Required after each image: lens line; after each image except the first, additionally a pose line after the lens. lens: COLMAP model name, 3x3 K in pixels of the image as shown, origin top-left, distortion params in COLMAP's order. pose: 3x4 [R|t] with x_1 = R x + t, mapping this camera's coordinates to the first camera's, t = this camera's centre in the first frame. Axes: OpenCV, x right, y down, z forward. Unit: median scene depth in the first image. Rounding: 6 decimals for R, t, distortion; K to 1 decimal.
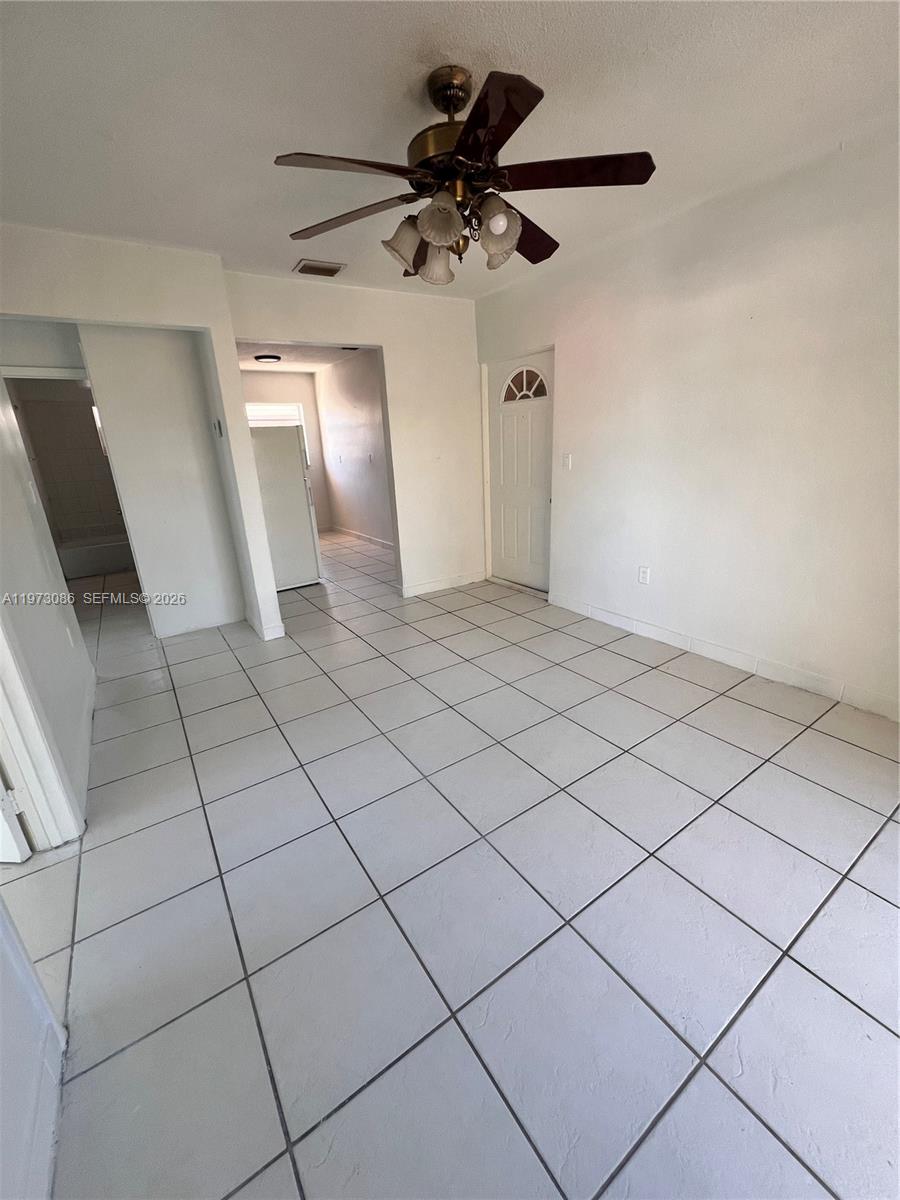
lens RADIAL K [[478.5, 0, 451.9], [0, 478.5, 596.3], [0, 0, 1]] dist [-0.001902, -0.000108]
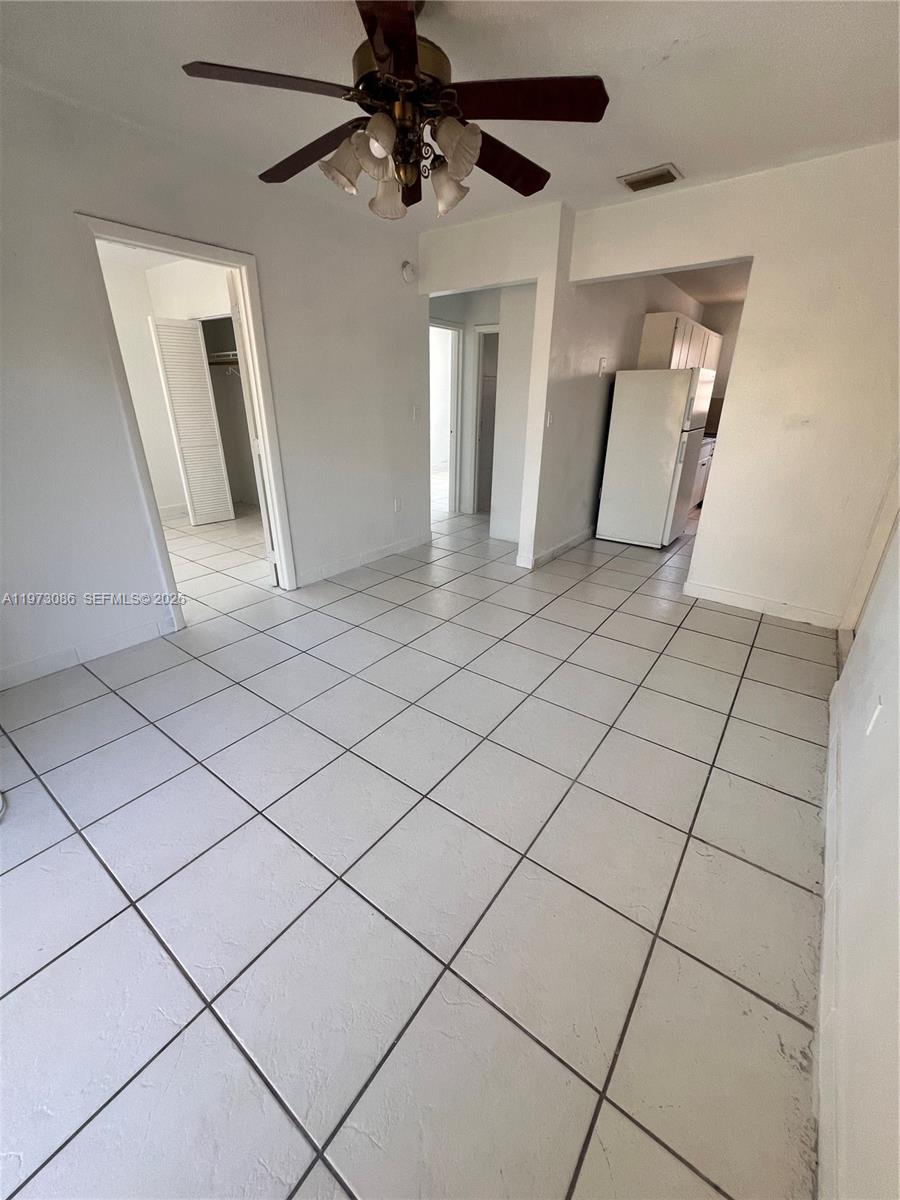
lens RADIAL K [[484.4, 0, 447.4], [0, 484.4, 580.4], [0, 0, 1]] dist [0.000616, 0.000036]
pose [[0.326720, 0.381246, -0.864815, 0.836241], [-0.315760, 0.906485, 0.280324, -0.216789], [0.890814, 0.181487, 0.416549, 0.555321]]
